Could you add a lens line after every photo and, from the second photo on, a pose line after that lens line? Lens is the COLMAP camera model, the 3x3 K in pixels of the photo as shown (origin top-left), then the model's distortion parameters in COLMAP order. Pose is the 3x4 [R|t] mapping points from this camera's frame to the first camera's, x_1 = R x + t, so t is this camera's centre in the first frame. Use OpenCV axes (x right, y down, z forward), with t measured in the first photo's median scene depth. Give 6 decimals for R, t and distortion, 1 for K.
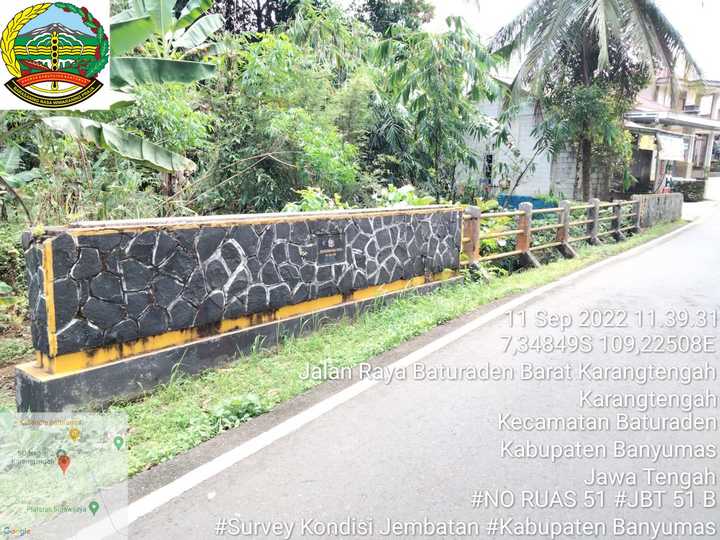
lens RADIAL K [[503.8, 0, 360.0], [0, 503.8, 270.0], [0, 0, 1]] dist [0.023333, 0.002659]
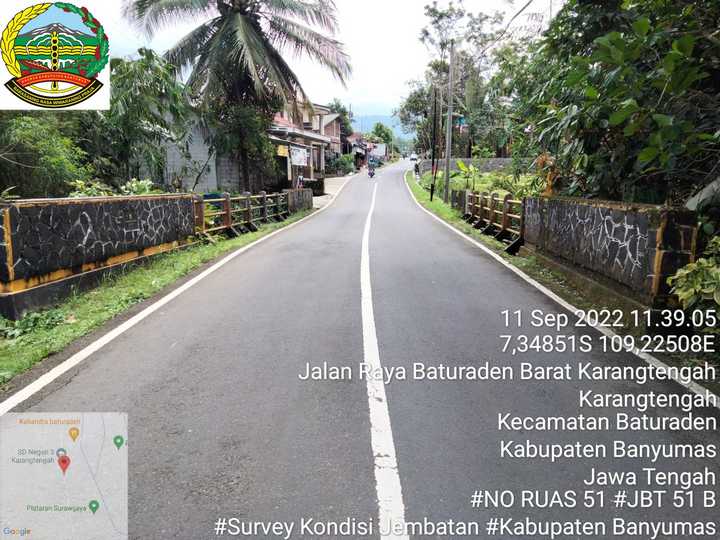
lens RADIAL K [[515.8, 0, 360.0], [0, 515.8, 270.0], [0, 0, 1]] dist [-0.003104, -0.000575]
pose [[0.789290, -0.109500, 0.604178, -0.236646], [0.113930, 0.993001, 0.031133, 0.069958], [-0.603359, 0.044262, 0.796241, -0.330543]]
